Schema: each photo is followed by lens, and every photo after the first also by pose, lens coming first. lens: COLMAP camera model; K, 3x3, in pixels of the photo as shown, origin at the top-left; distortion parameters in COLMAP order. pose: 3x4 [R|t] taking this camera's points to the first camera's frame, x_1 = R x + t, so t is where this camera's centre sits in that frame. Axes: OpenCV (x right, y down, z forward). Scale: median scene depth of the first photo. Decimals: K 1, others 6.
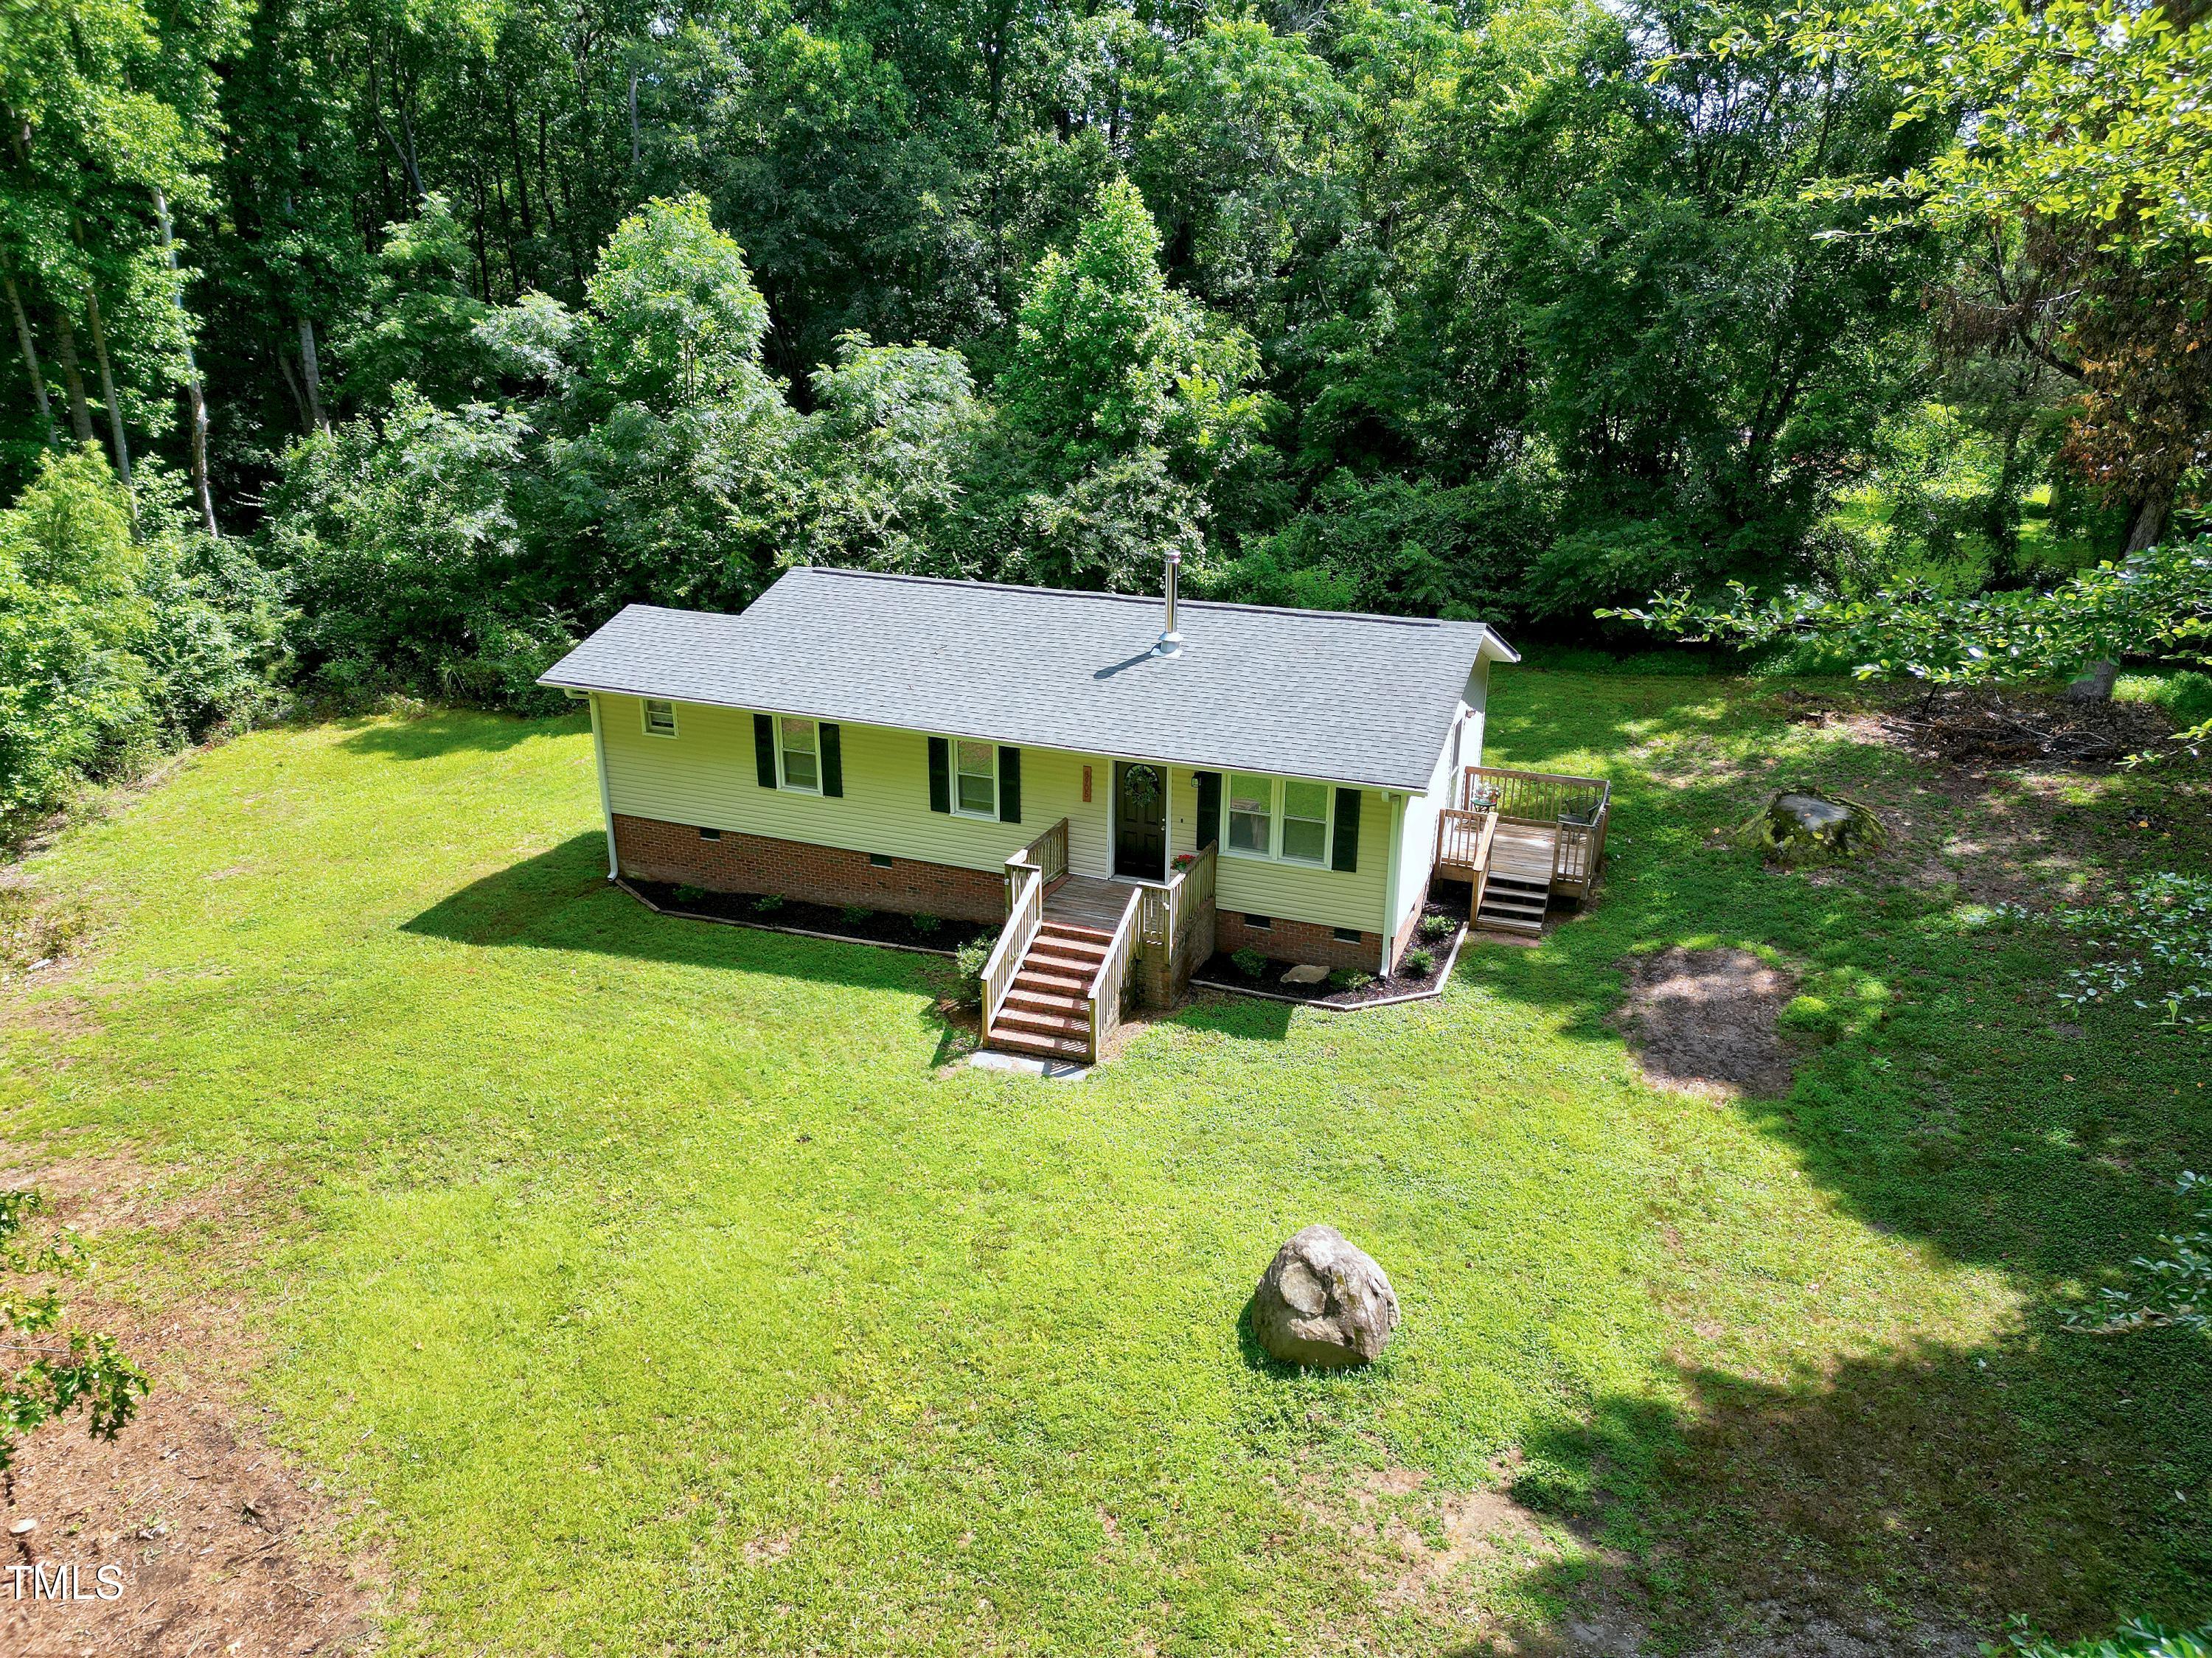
lens RADIAL K [[1556.9, 0, 1099.3], [0, 1556.9, 815.4], [0, 0, 1]] dist [0.055766, -0.051464]
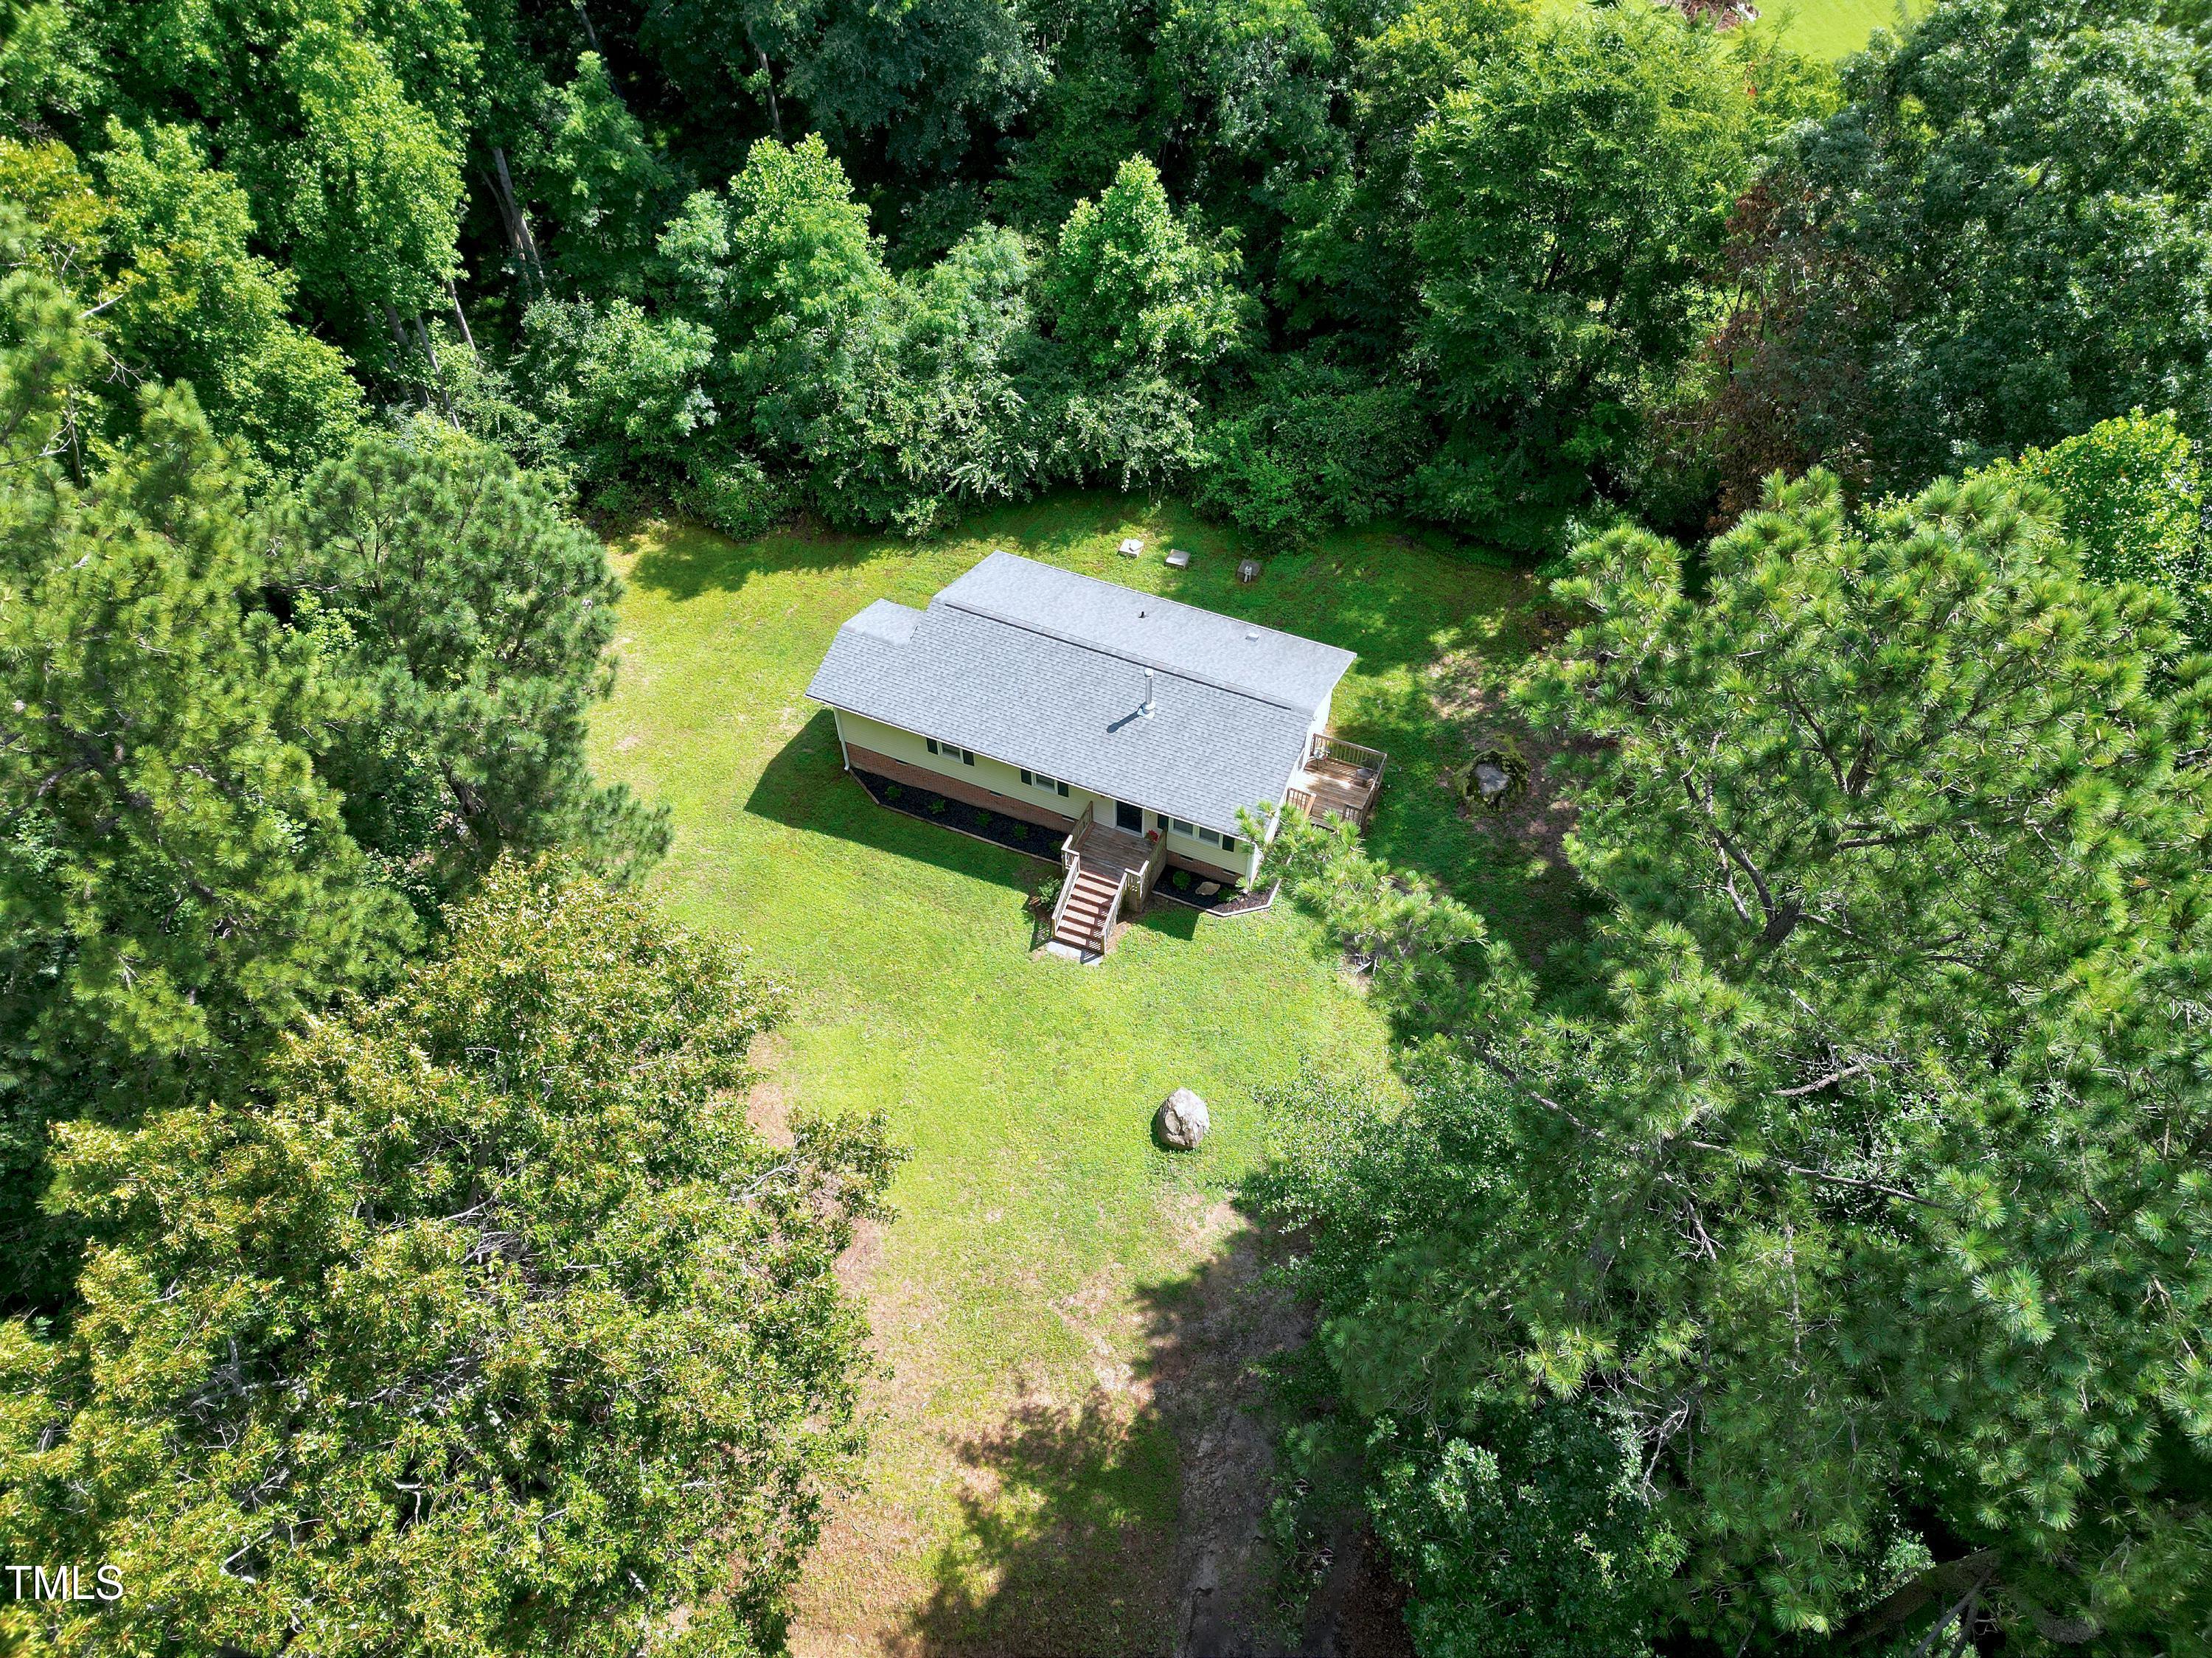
lens RADIAL K [[1556.9, 0, 1090.7], [0, 1556.9, 839.7], [0, 0, 1]] dist [0.055766, -0.051464]
pose [[0.999465, 0.014798, -0.029171, 0.031429], [0.002326, 0.857393, 0.514657, -0.870578], [0.032627, -0.514450, 0.856900, -0.630860]]
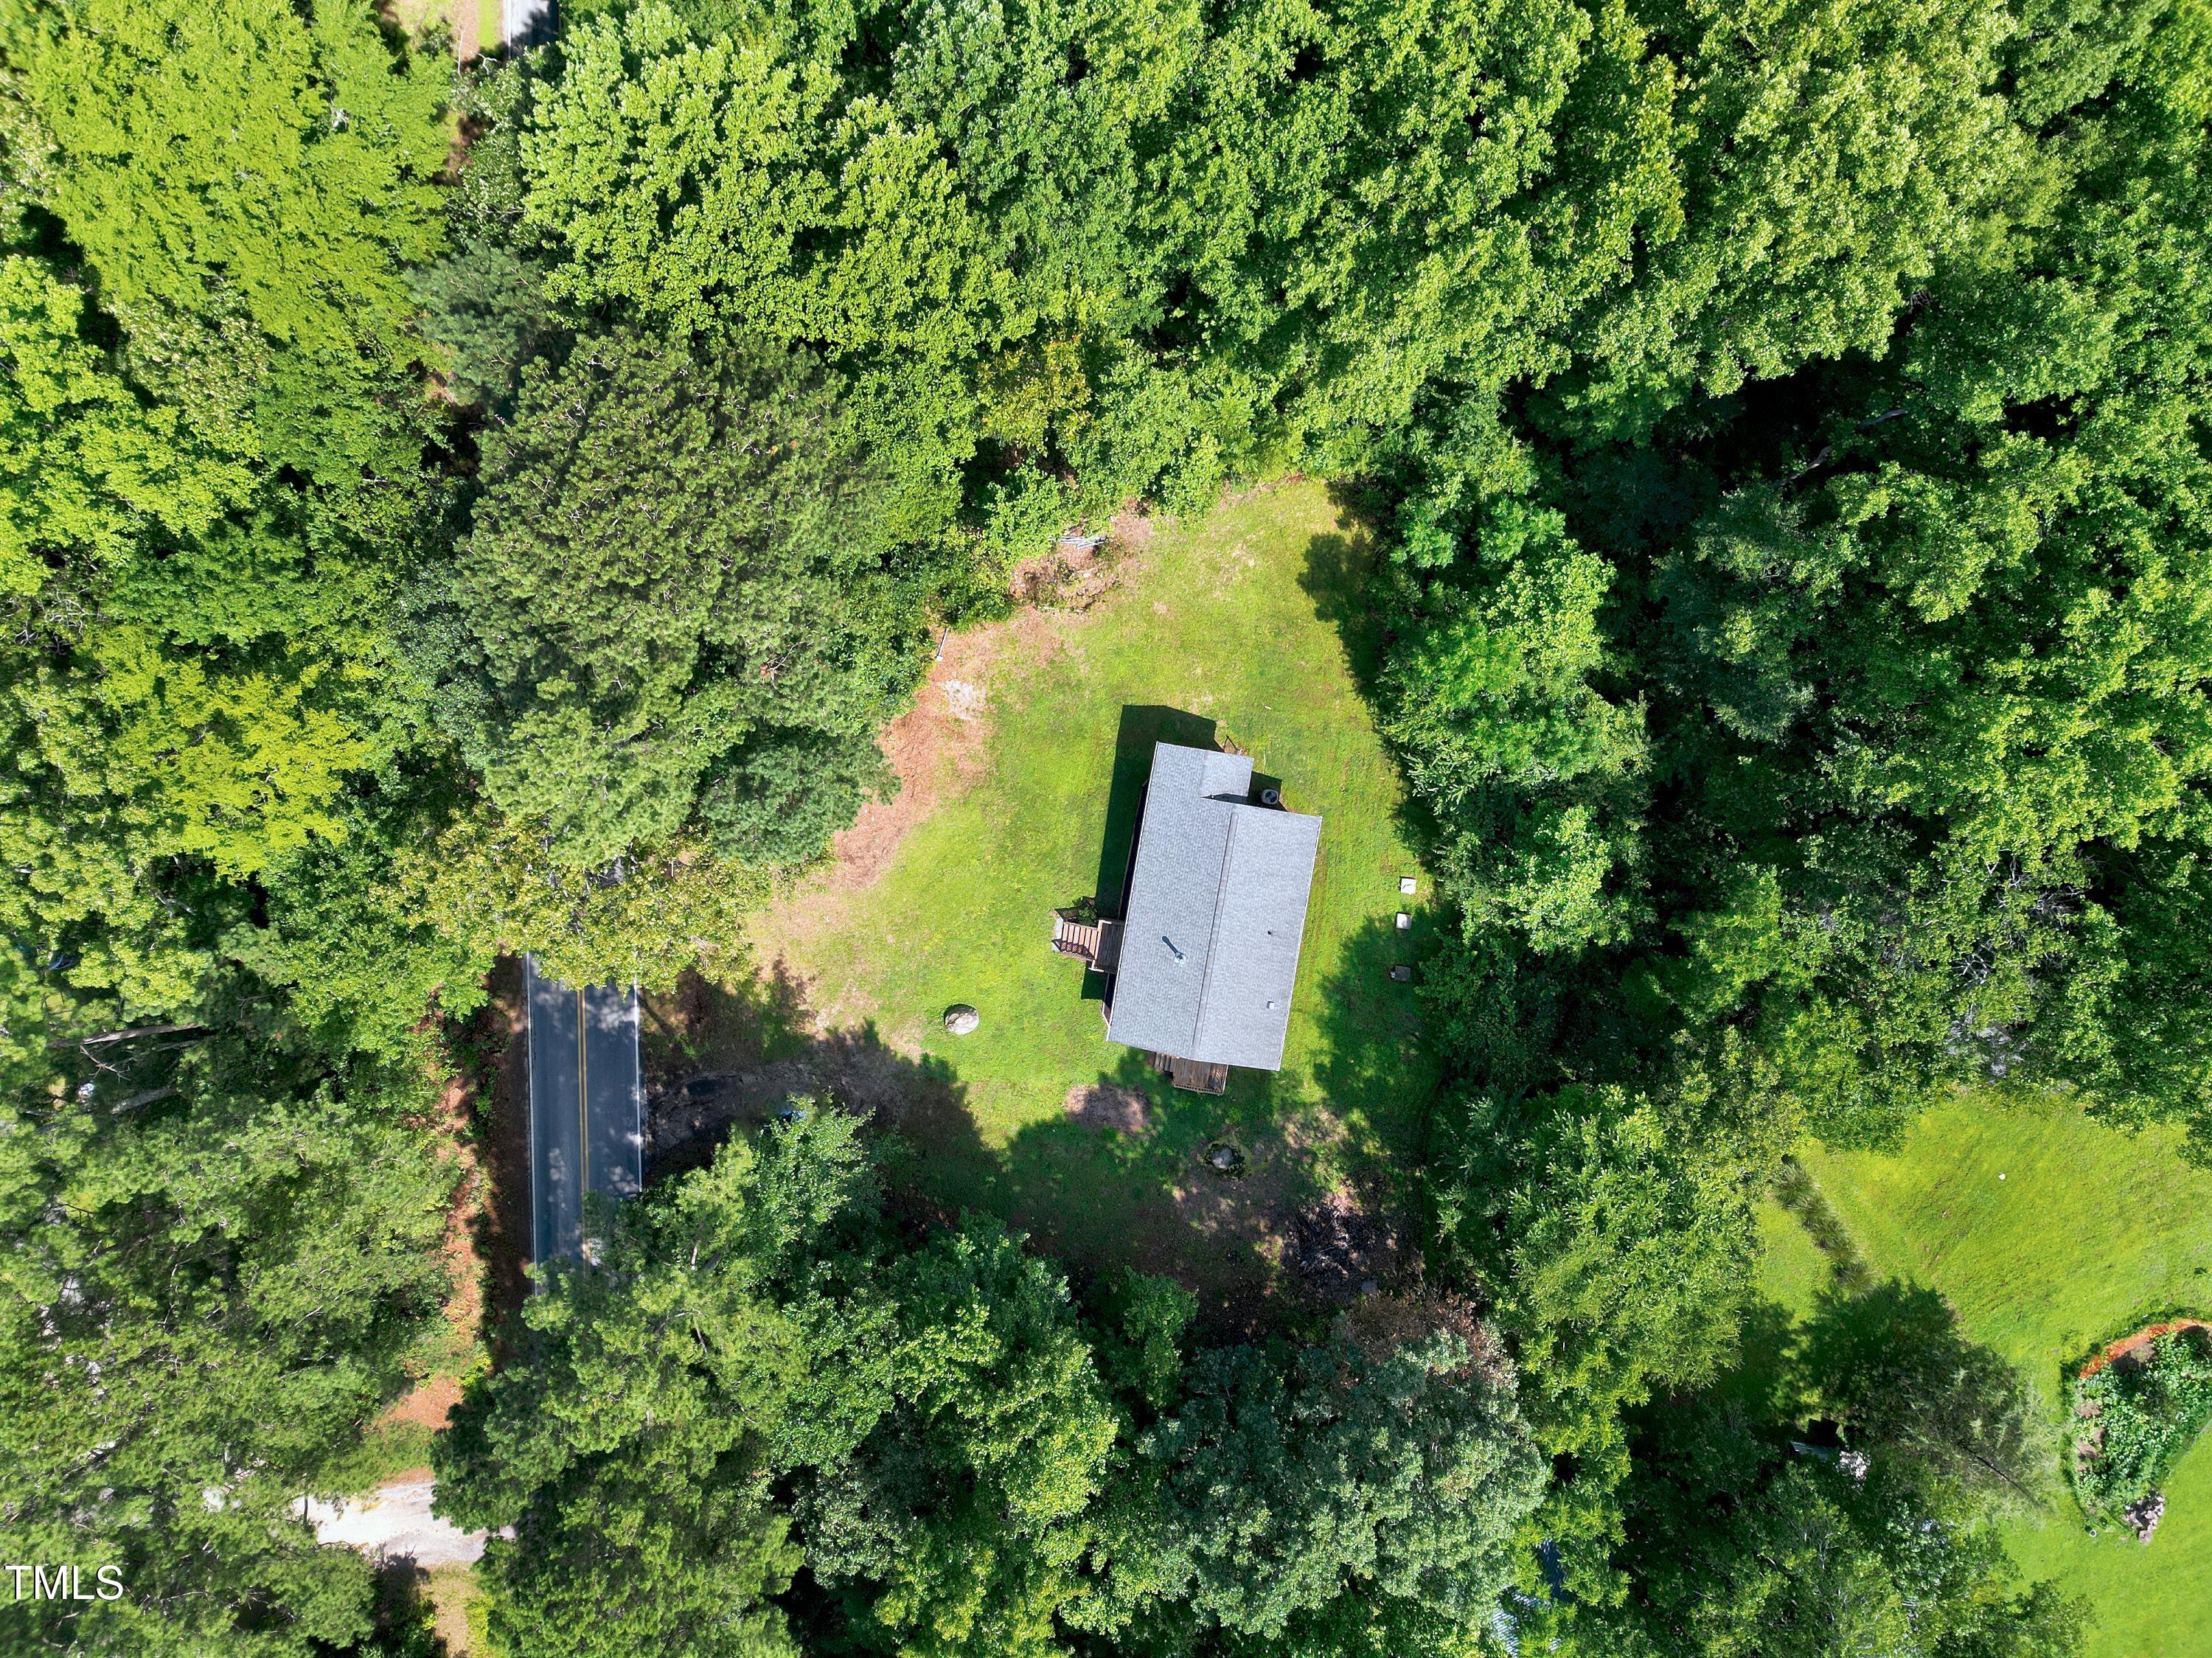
lens RADIAL K [[1556.9, 0, 1091.0], [0, 1556.9, 812.3], [0, 0, 1]] dist [0.055766, -0.051464]
pose [[0.226454, 0.974006, 0.005515, -0.273410], [-0.290651, 0.062169, 0.954807, -2.790116], [0.929645, -0.217823, 0.297174, -0.008987]]
